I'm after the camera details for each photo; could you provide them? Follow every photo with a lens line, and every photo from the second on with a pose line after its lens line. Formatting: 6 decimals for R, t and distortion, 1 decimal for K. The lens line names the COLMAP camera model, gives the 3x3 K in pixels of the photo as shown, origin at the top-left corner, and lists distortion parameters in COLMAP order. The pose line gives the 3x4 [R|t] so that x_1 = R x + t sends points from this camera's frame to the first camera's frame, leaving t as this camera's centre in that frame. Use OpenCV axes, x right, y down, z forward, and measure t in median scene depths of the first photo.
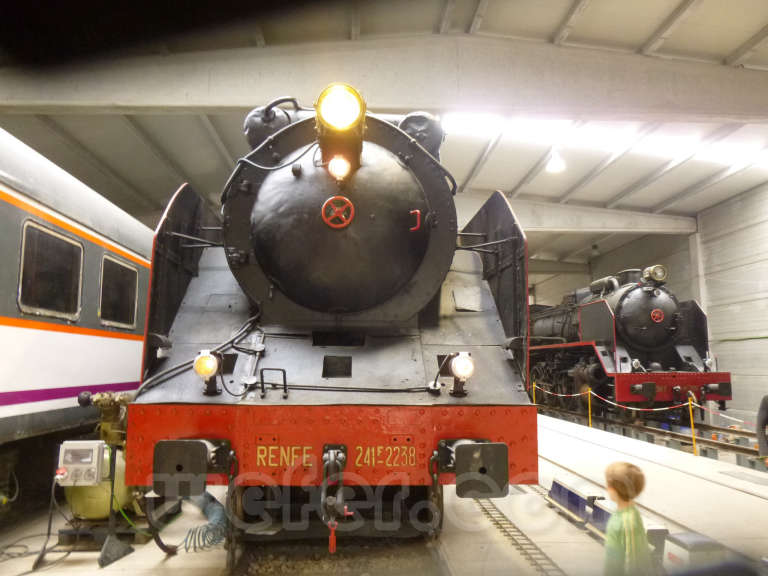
lens RADIAL K [[583.9, 0, 383.8], [0, 583.9, 285.8], [0, 0, 1]] dist [-0.028067, 0.001050]
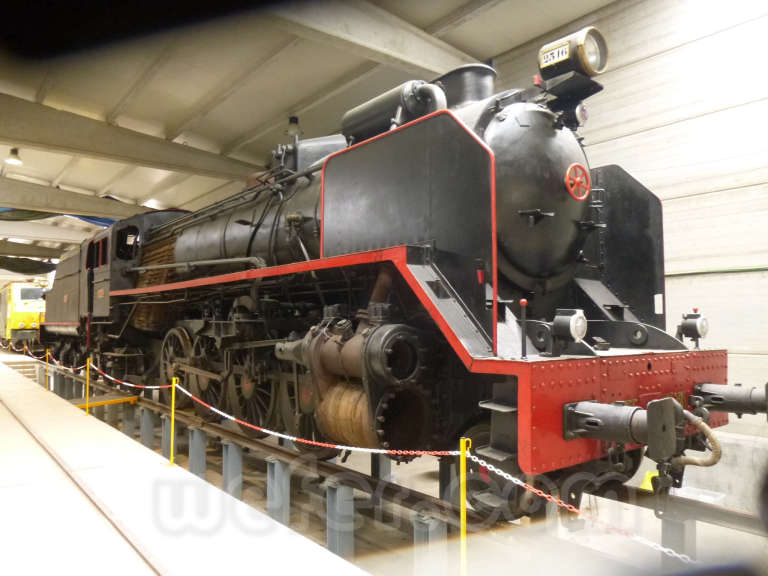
lens RADIAL K [[583.9, 0, 385.9], [0, 583.9, 285.0], [0, 0, 1]] dist [-0.028067, 0.001050]
pose [[0.815650, 0.045258, 0.576773, 0.174983], [-0.082905, 0.995790, 0.039104, 0.096652], [-0.572575, -0.079712, 0.815968, 0.715378]]
